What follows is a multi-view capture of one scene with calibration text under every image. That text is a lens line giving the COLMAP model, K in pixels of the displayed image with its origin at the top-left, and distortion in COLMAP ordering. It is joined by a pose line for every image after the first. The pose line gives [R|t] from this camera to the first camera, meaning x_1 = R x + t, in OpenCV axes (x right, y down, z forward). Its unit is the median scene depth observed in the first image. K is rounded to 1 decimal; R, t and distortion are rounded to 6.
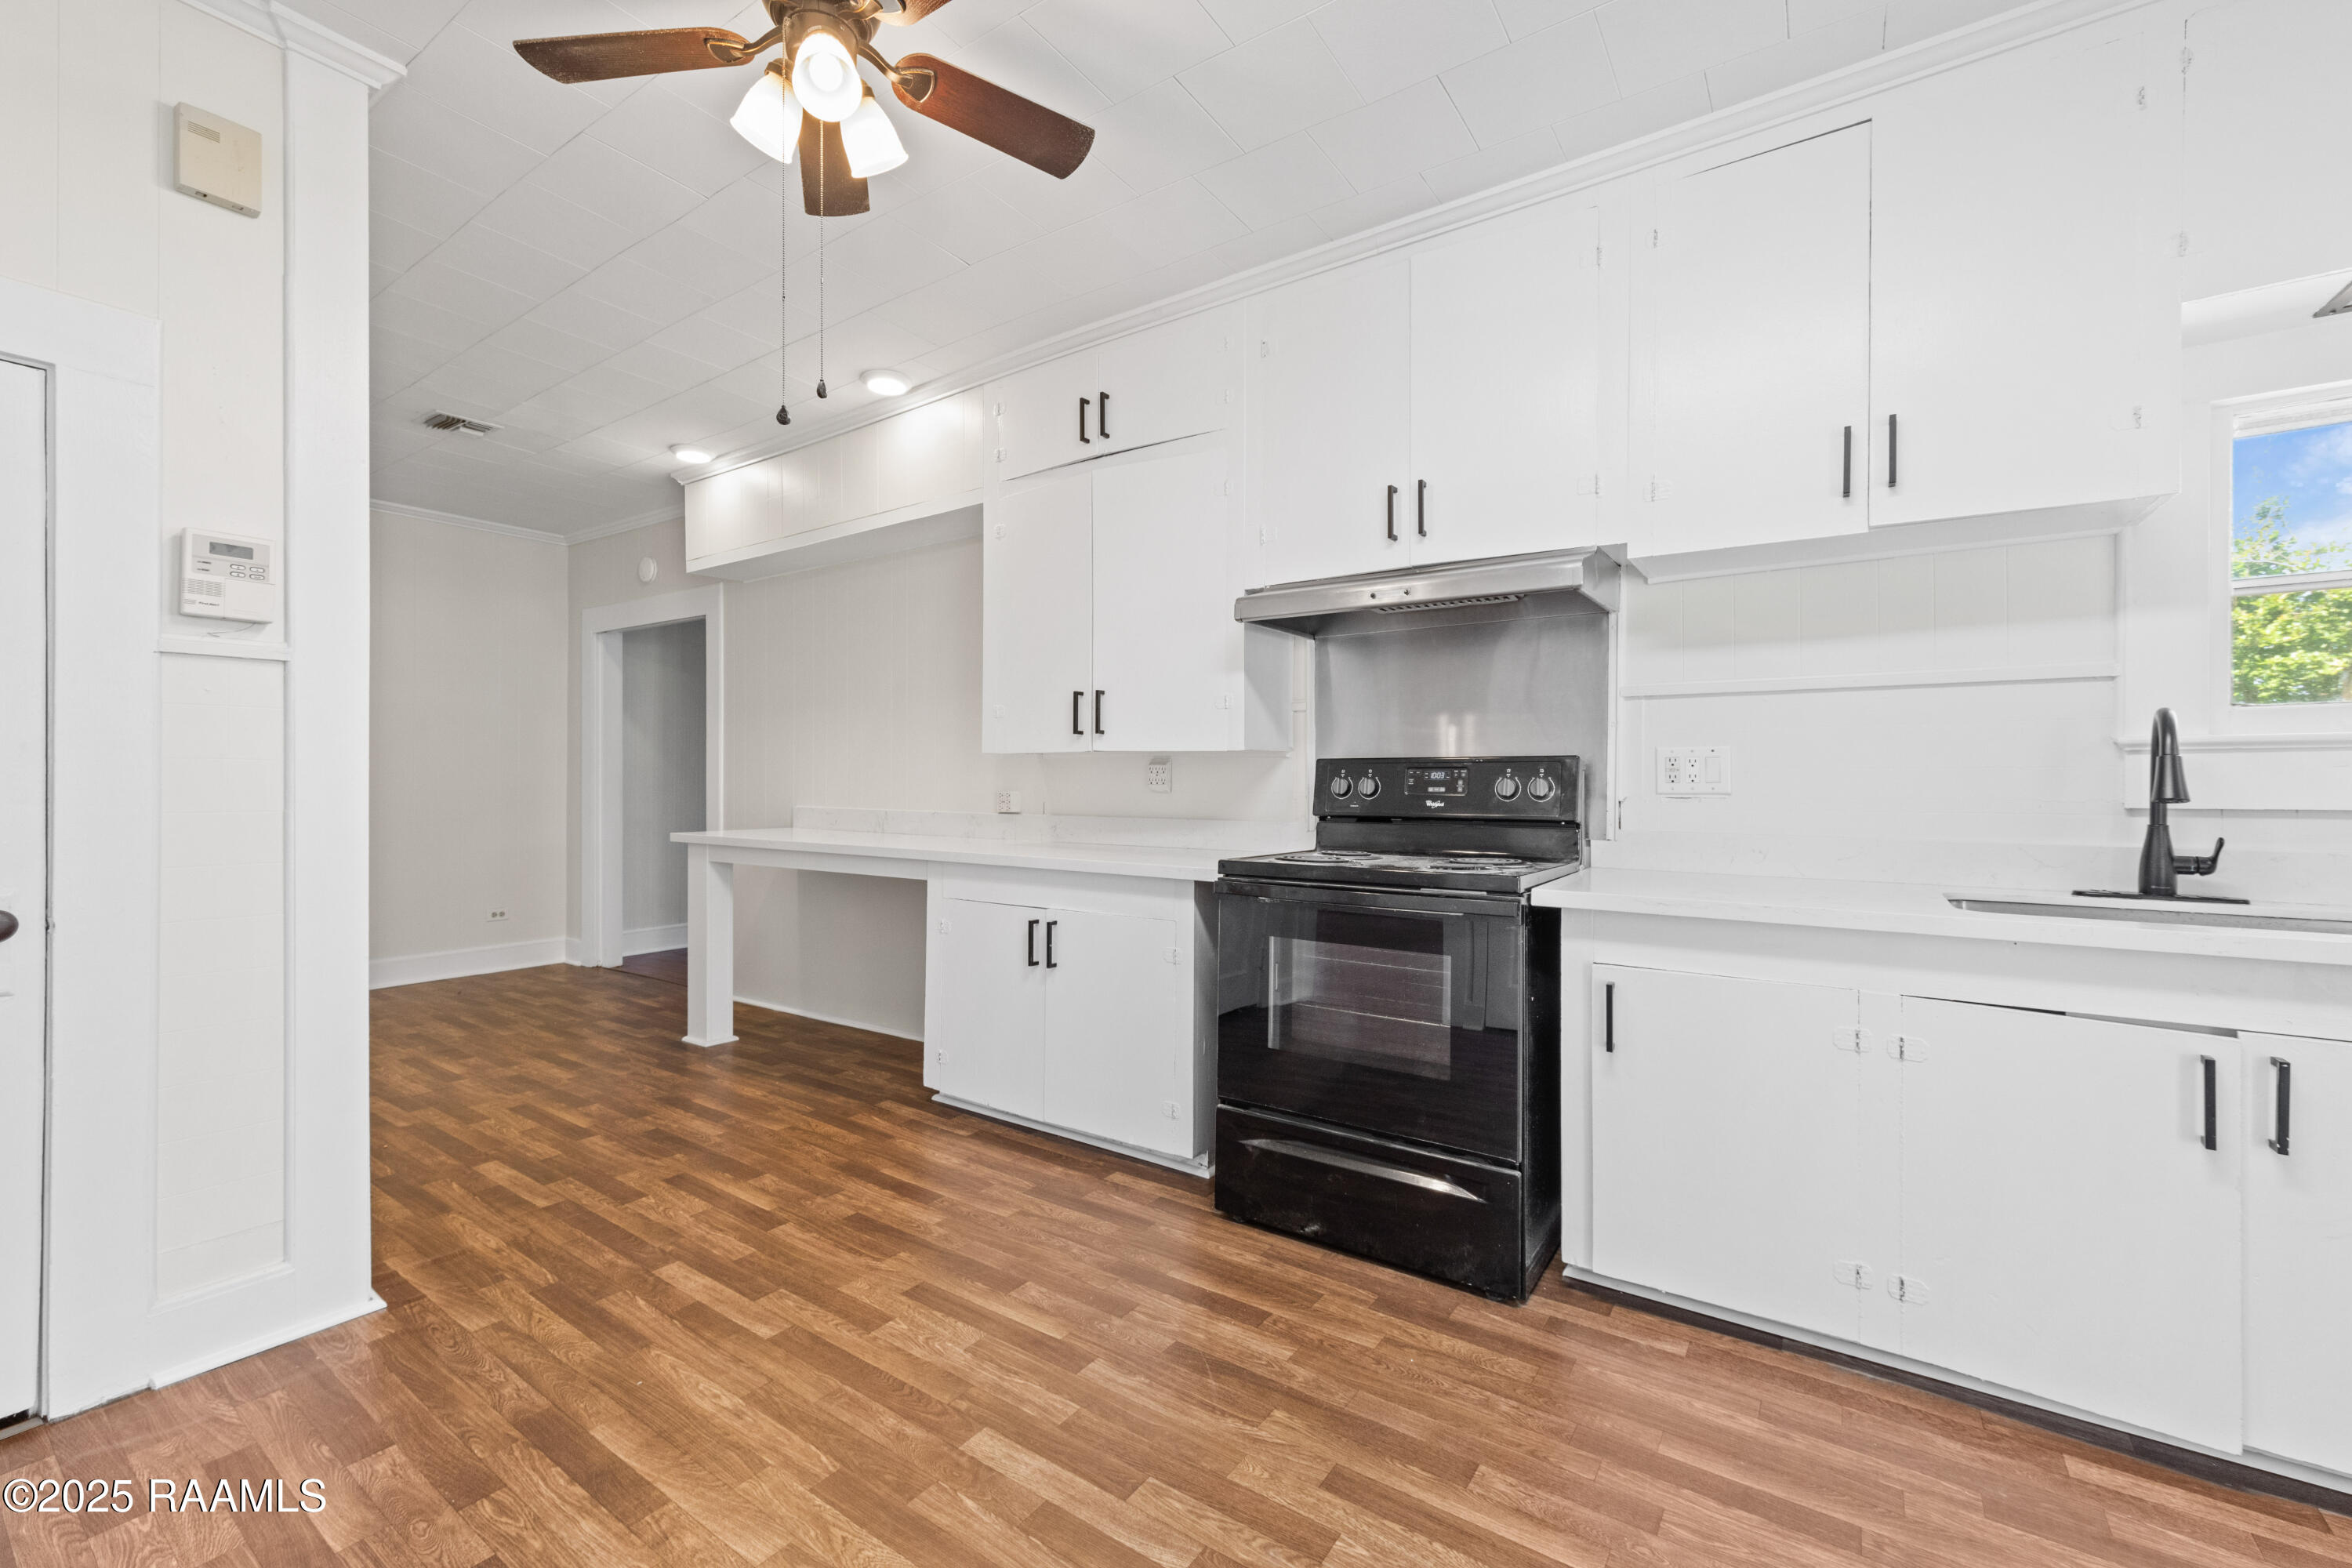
lens RADIAL K [[973.4, 0, 1164.5], [0, 973.4, 774.7], [0, 0, 1]] dist [0.002135, -0.000382]
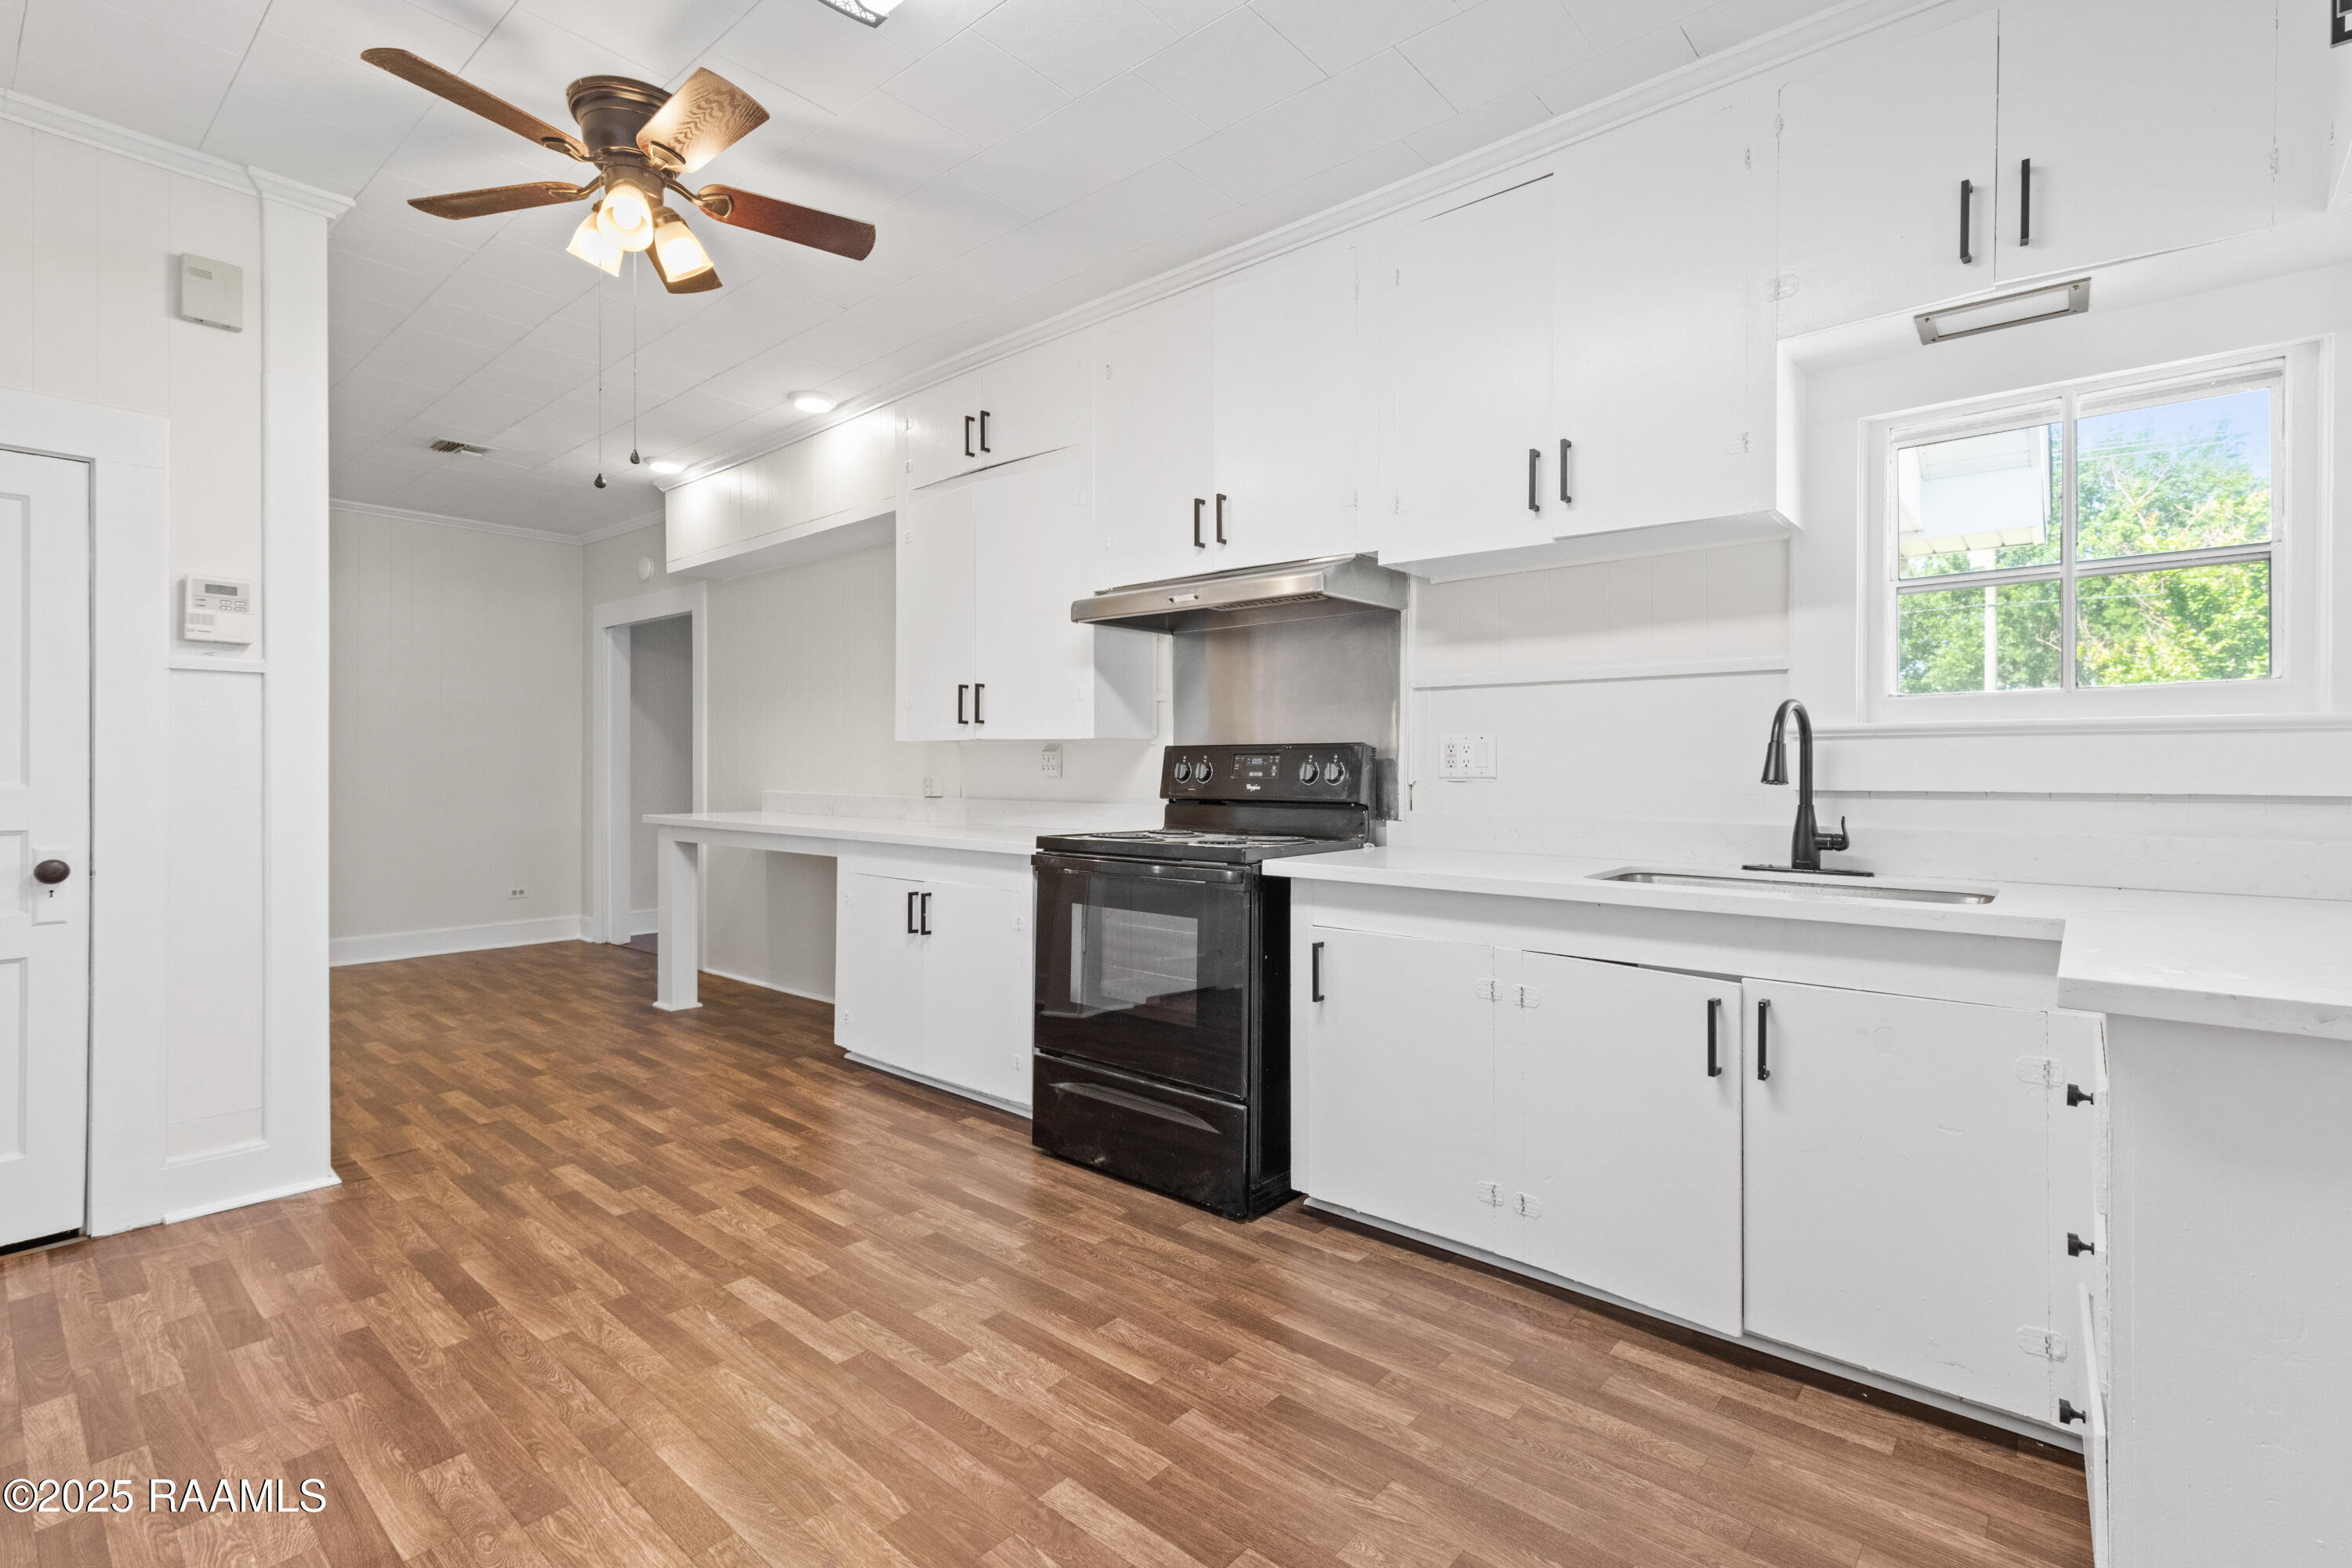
lens RADIAL K [[1070.7, 0, 1150.9], [0, 1070.7, 760.6], [0, 0, 1]] dist [0.013243, -0.002807]
pose [[0.993788, -0.000011, -0.111287, 0.383733], [-0.000334, 0.999995, -0.003079, 0.004904], [0.111287, 0.003097, 0.993783, -0.260688]]
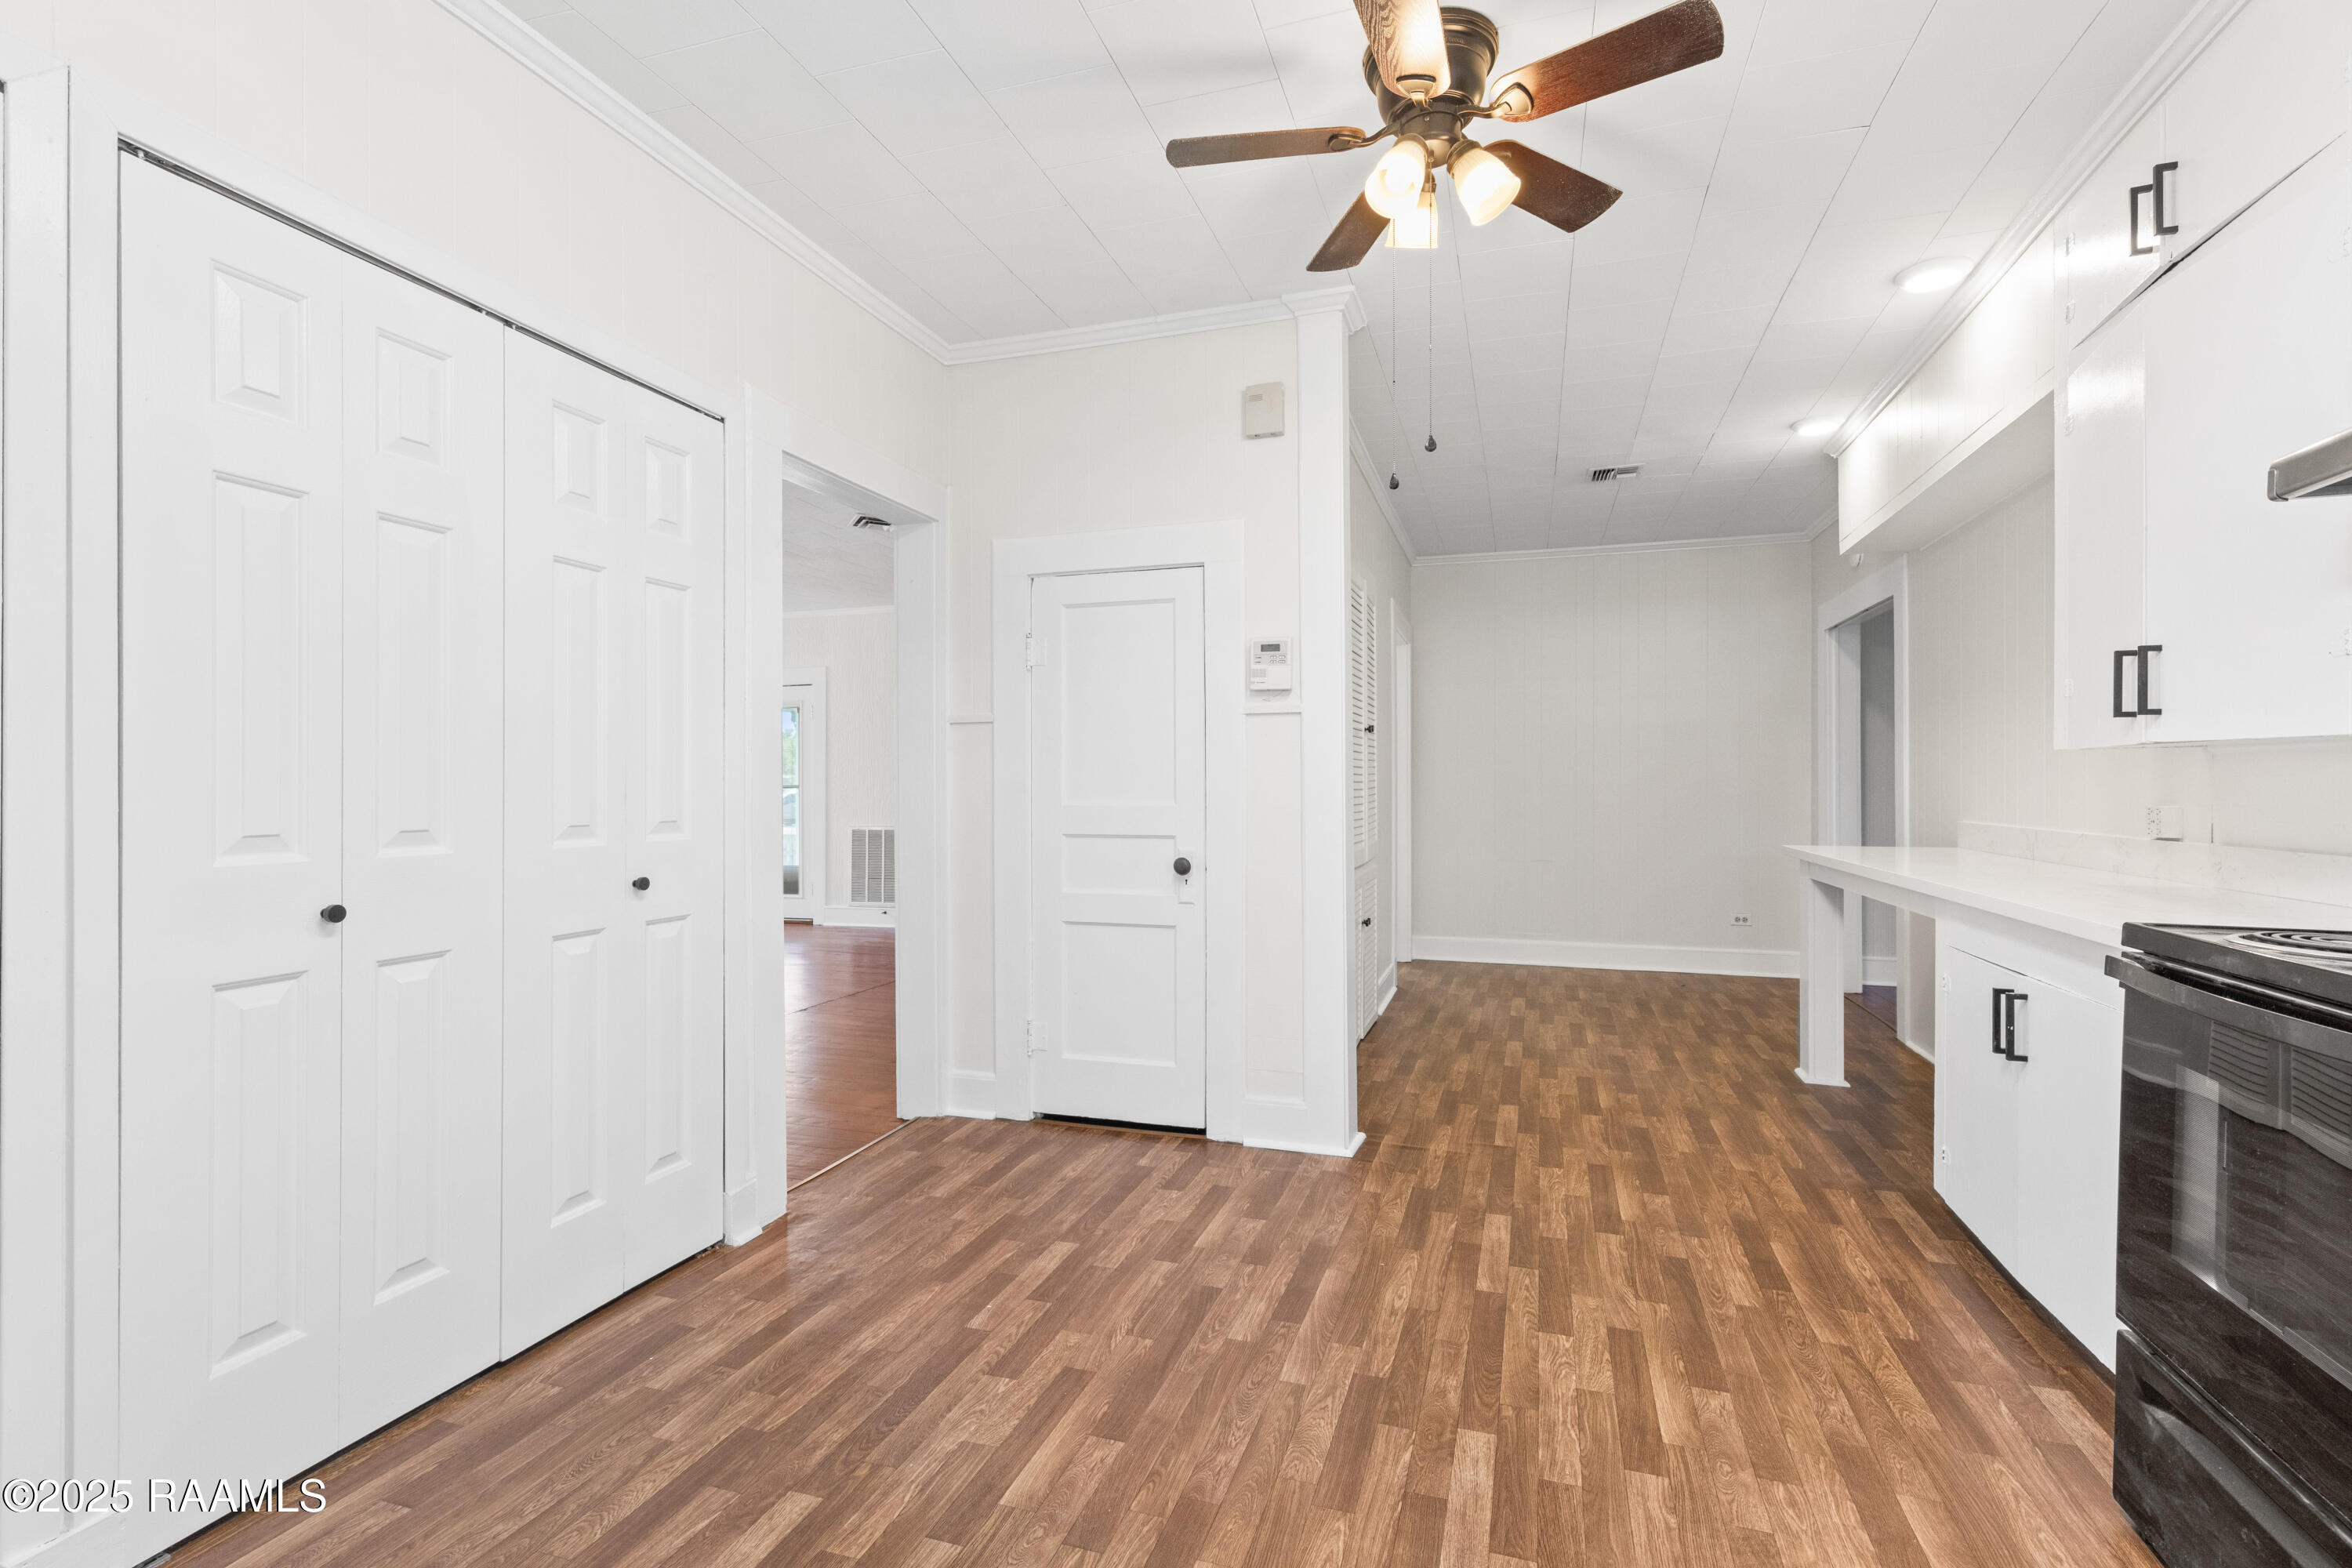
lens RADIAL K [[1070.7, 0, 1170.7], [0, 1070.7, 789.0], [0, 0, 1]] dist [0.013243, -0.002807]
pose [[0.286925, 0.000838, -0.957953, 0.616075], [0.006103, 0.999978, 0.002702, -0.000699], [0.957934, -0.006622, 0.286913, 0.287777]]
